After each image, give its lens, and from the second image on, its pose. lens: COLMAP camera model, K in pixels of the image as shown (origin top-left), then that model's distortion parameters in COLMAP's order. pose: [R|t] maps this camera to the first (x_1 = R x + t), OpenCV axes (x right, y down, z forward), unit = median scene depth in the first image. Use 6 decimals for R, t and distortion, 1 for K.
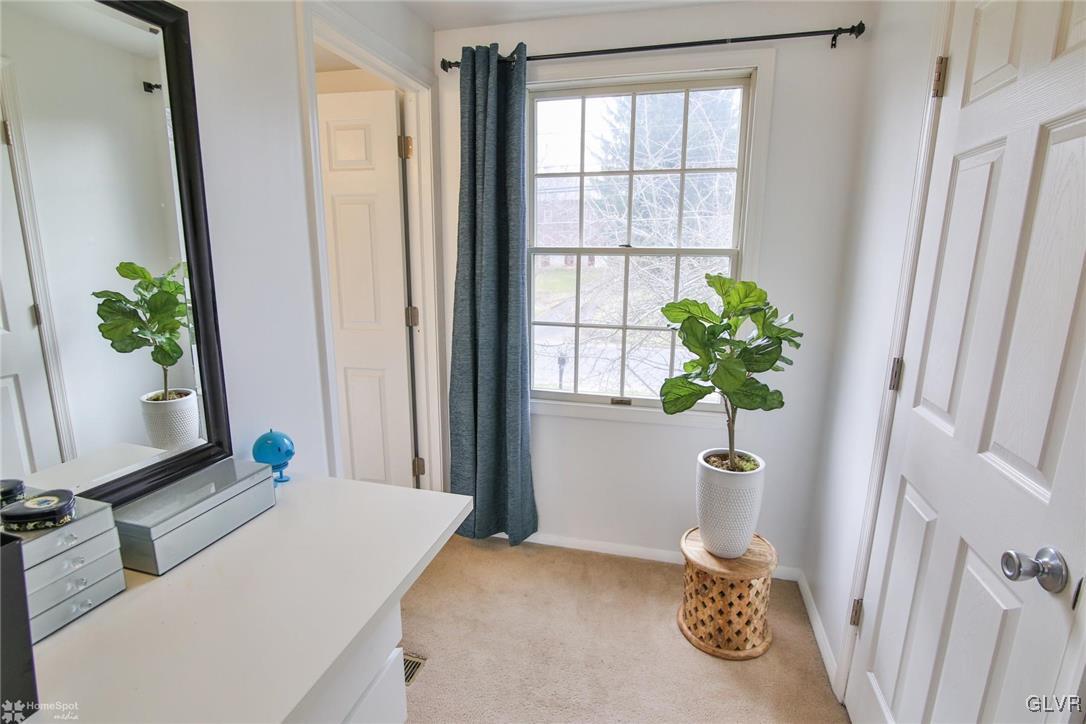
lens RADIAL K [[498.7, 0, 539.4], [0, 498.7, 355.3], [0, 0, 1]] dist [-0.020628, 0.002033]
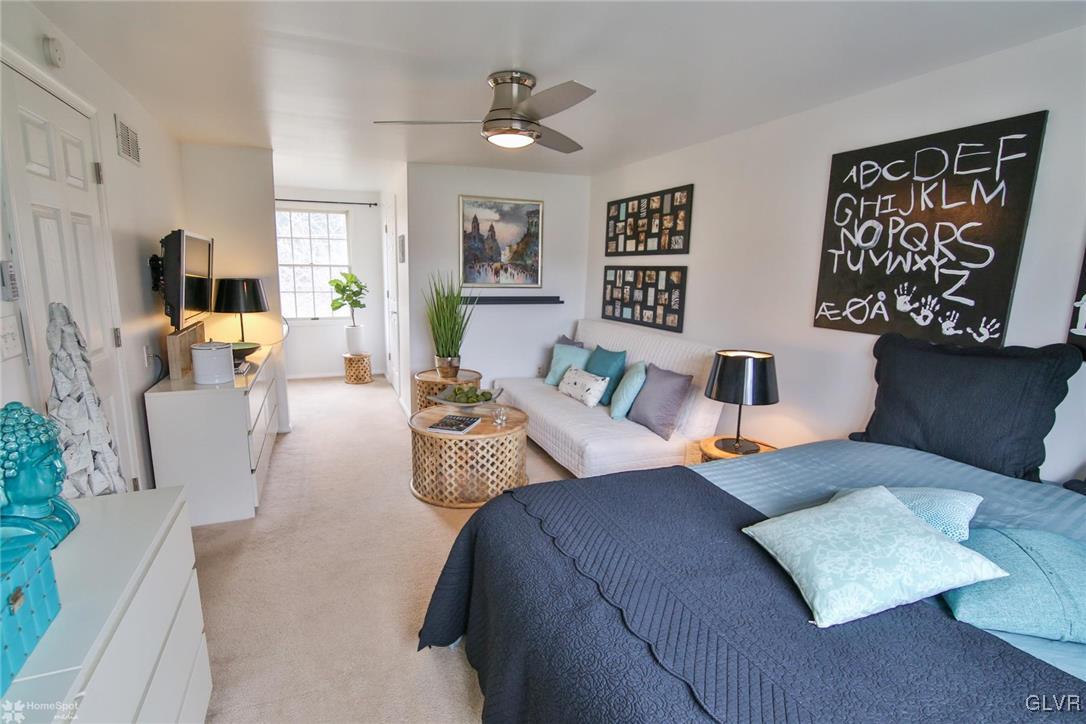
lens RADIAL K [[498.7, 0, 537.6], [0, 498.7, 363.5], [0, 0, 1]] dist [-0.020628, 0.002033]
pose [[0.781761, -0.104269, 0.614799, -0.731456], [0.118115, 0.992833, 0.018191, 0.532187], [-0.612290, 0.058396, 0.788474, -2.366265]]
